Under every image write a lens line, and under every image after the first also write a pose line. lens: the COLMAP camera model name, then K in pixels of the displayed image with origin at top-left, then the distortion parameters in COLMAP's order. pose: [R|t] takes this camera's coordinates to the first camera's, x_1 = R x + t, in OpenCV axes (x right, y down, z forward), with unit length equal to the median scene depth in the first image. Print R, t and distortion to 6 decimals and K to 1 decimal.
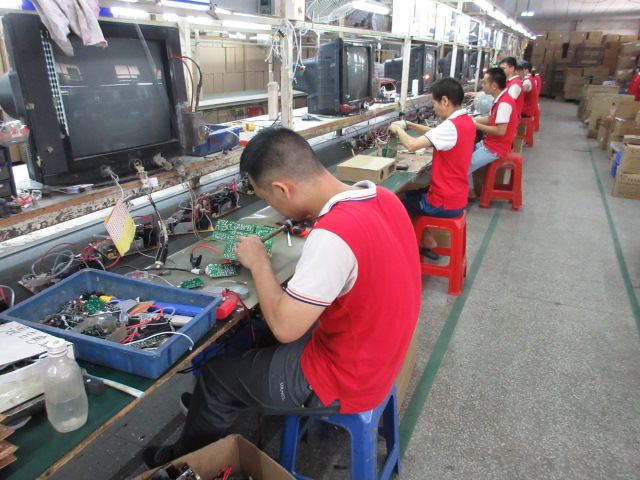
lens RADIAL K [[495.3, 0, 320.0], [0, 495.3, 240.0], [0, 0, 1]] dist [0.009481, 0.005234]
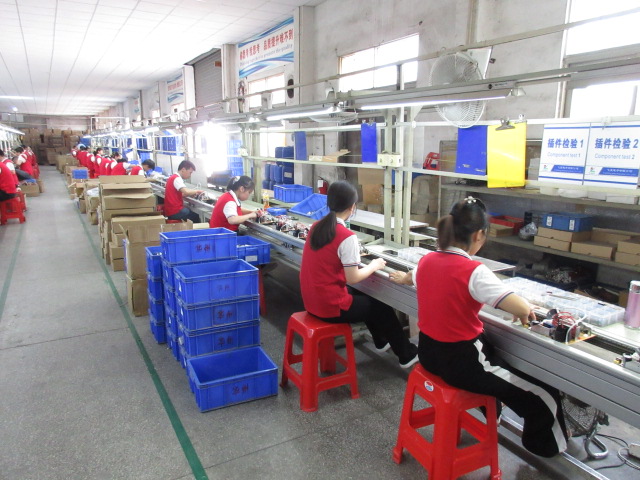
lens RADIAL K [[510.2, 0, 320.0], [0, 510.2, 240.0], [0, 0, 1]] dist [0.003106, 0.001845]
pose [[0.611523, -0.172358, 0.772226, -0.382894], [0.293267, 0.955844, -0.018897, 0.298446], [-0.734870, 0.238024, 0.635067, -0.825991]]
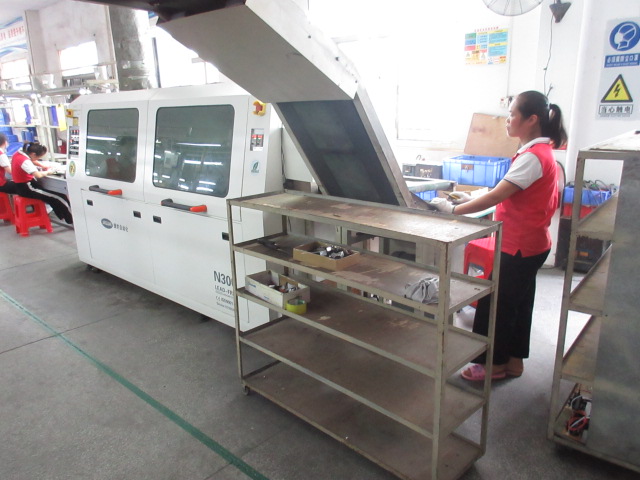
lens RADIAL K [[495.3, 0, 320.0], [0, 495.3, 240.0], [0, 0, 1]] dist [0.009481, 0.005234]
pose [[0.322836, -0.285560, 0.902348, -0.861411], [0.371110, 0.915243, 0.156868, 0.586764], [-0.870663, 0.284228, 0.401448, -1.631180]]
